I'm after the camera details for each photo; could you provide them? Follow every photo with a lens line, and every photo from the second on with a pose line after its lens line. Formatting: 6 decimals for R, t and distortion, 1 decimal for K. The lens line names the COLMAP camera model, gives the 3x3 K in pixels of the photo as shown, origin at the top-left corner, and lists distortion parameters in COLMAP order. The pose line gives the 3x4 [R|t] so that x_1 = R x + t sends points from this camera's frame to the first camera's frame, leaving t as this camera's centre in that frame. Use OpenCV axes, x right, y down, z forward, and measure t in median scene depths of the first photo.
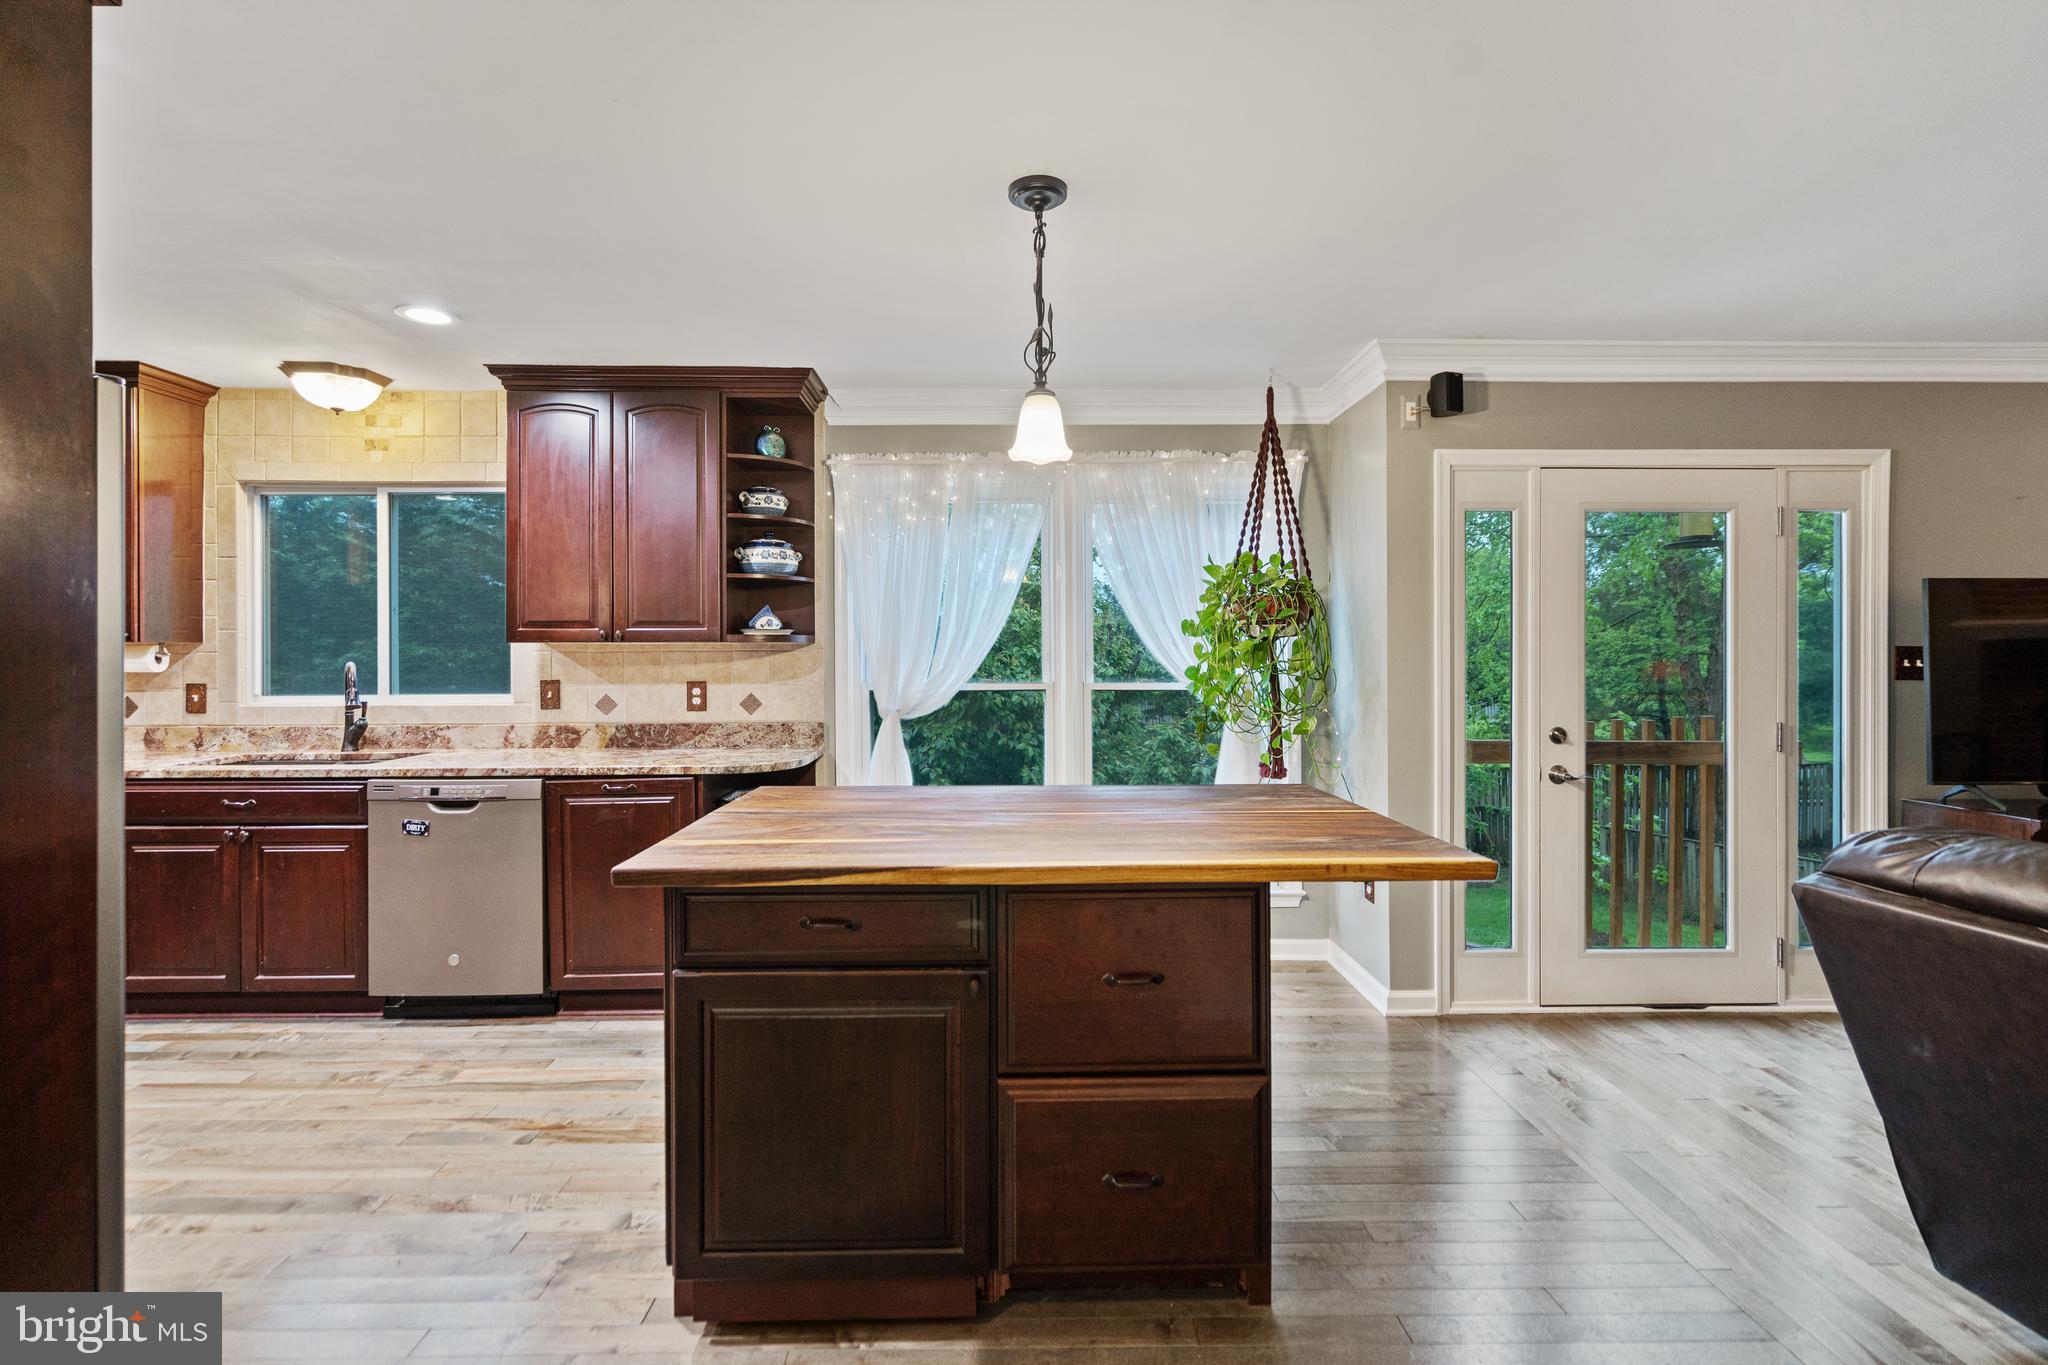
lens RADIAL K [[941.4, 0, 1011.8], [0, 941.4, 653.7], [0, 0, 1]] dist [-0.002068, 0.000097]
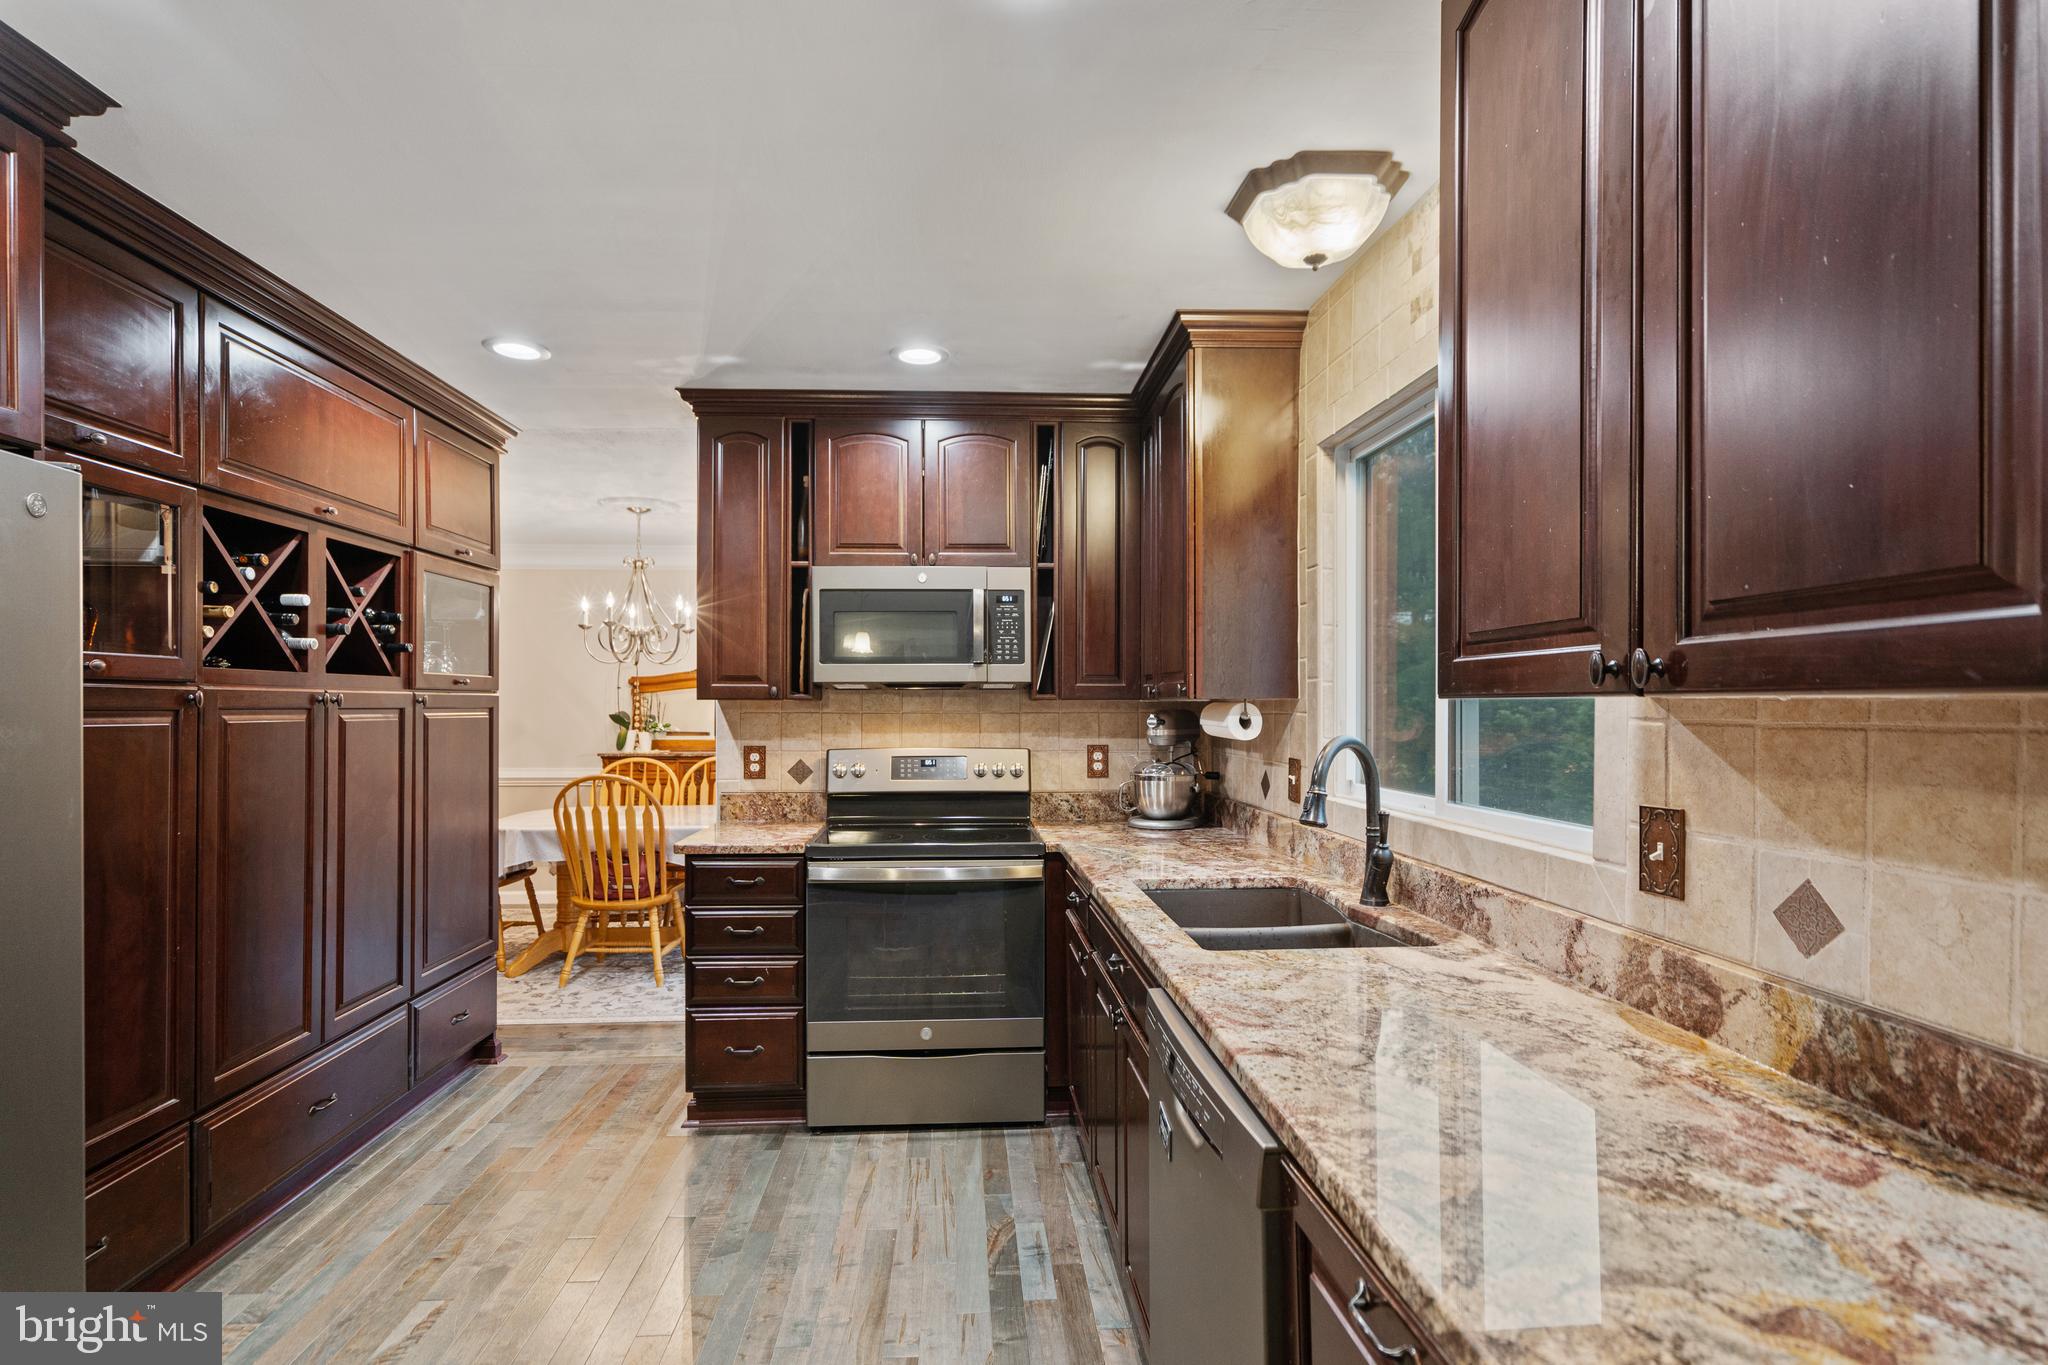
lens RADIAL K [[1005.5, 0, 1011.4], [0, 1005.5, 703.1], [0, 0, 1]] dist [0.003390, 0.001364]
pose [[0.044126, 0.002146, -0.999024, -0.147711], [0.001645, 0.999996, 0.002221, -0.010236], [0.999025, -0.001741, 0.044122, 0.762881]]
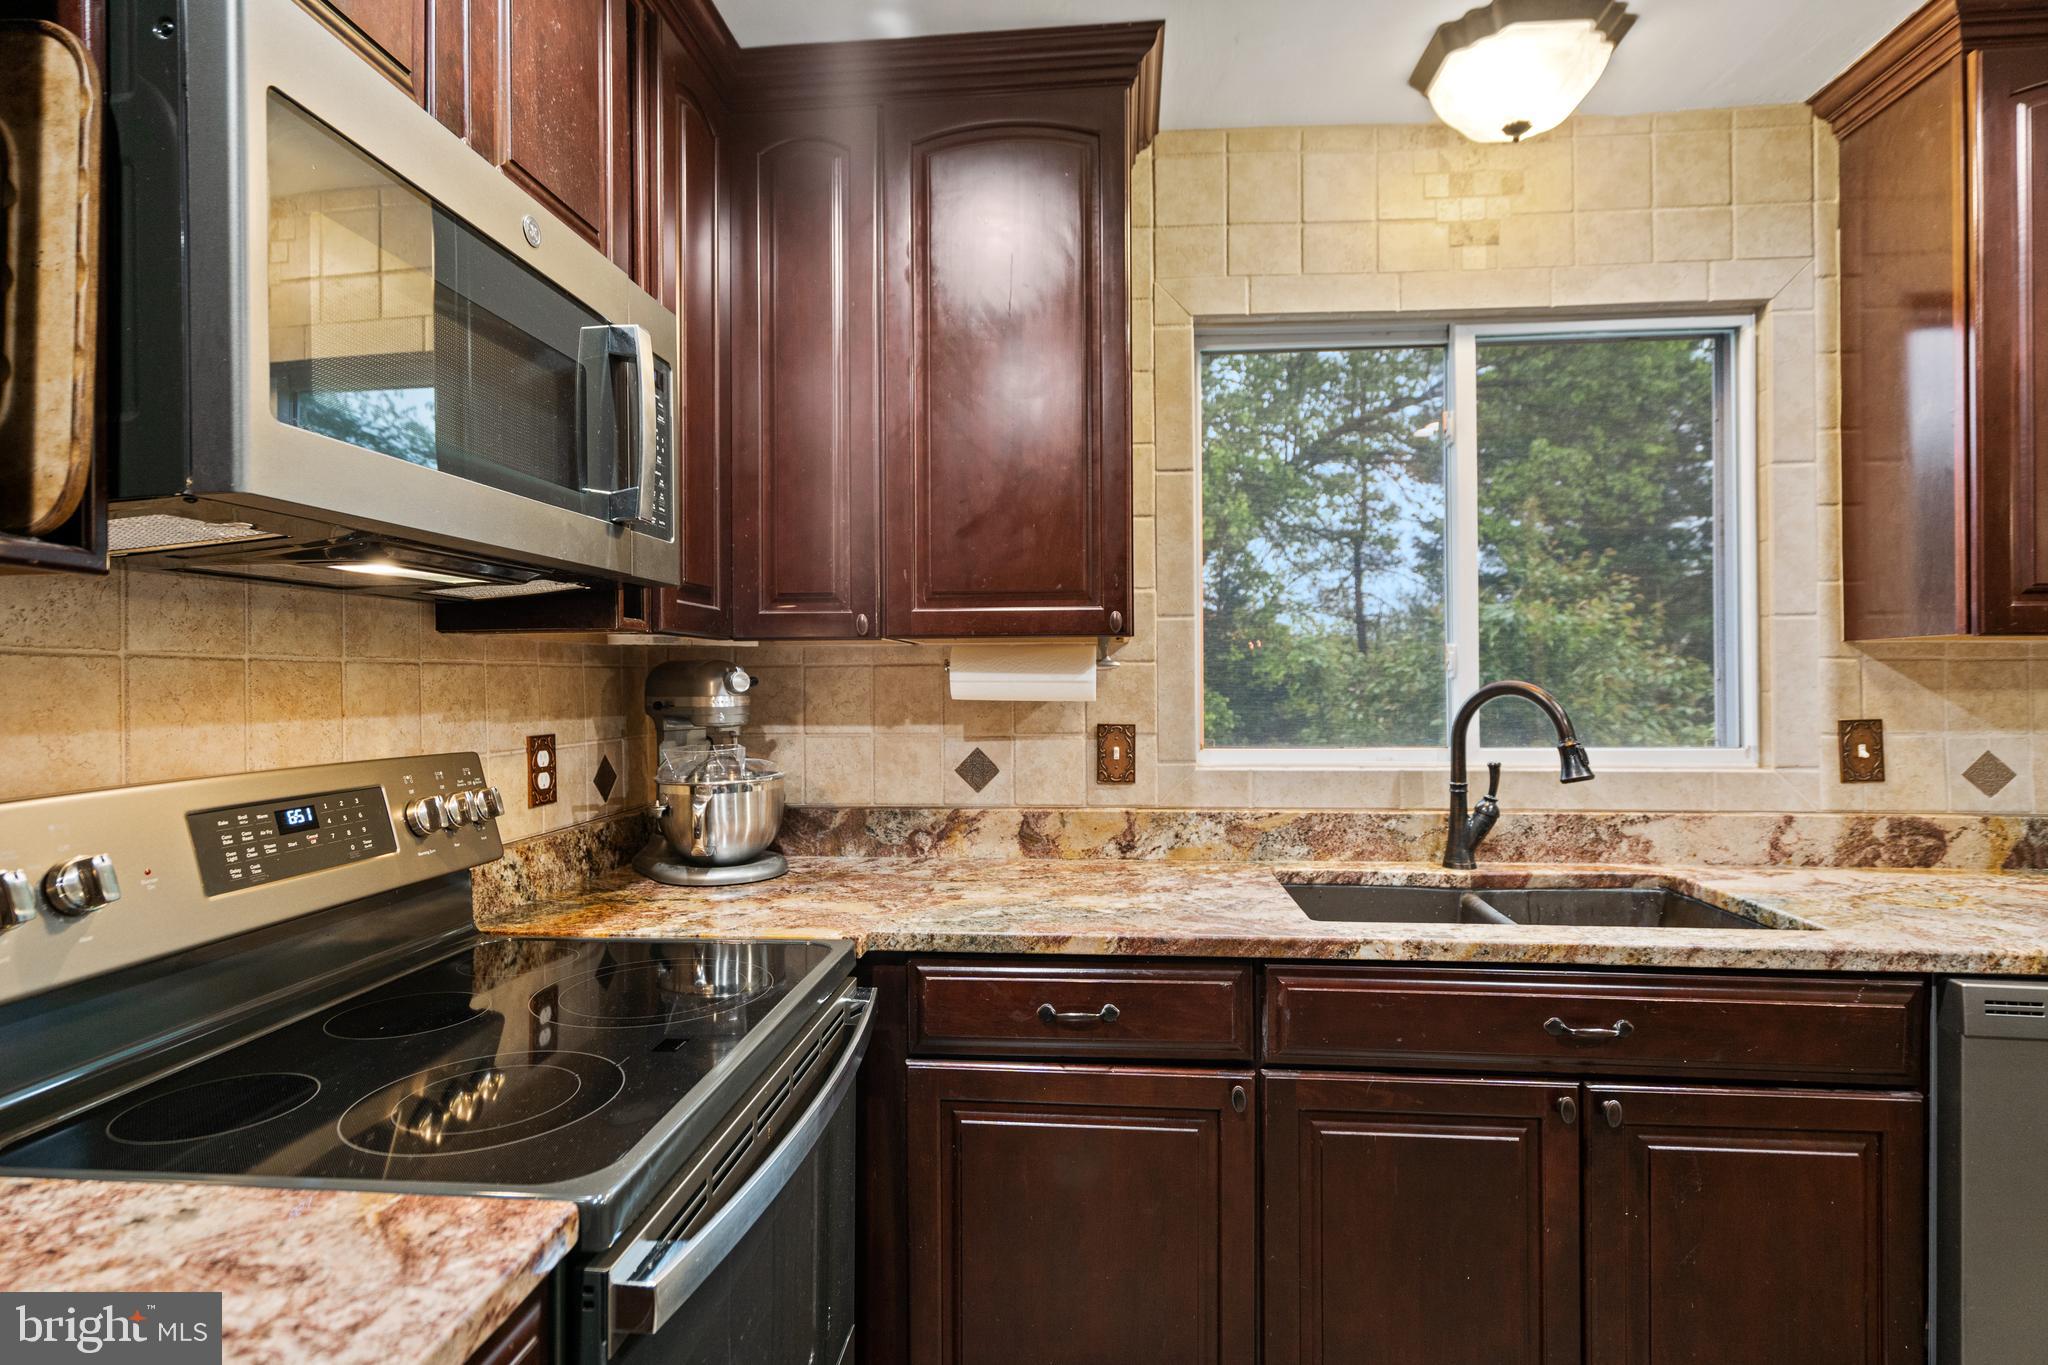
lens RADIAL K [[1018.7, 0, 1024.0], [0, 1018.7, 682.5], [0, 0, 1]] dist [0.012503, -0.001190]
pose [[0.994534, 0.000337, -0.104409, -0.859890], [0.000021, 0.999994, 0.003429, 0.007645], [0.104409, -0.003412, 0.994529, 0.453255]]
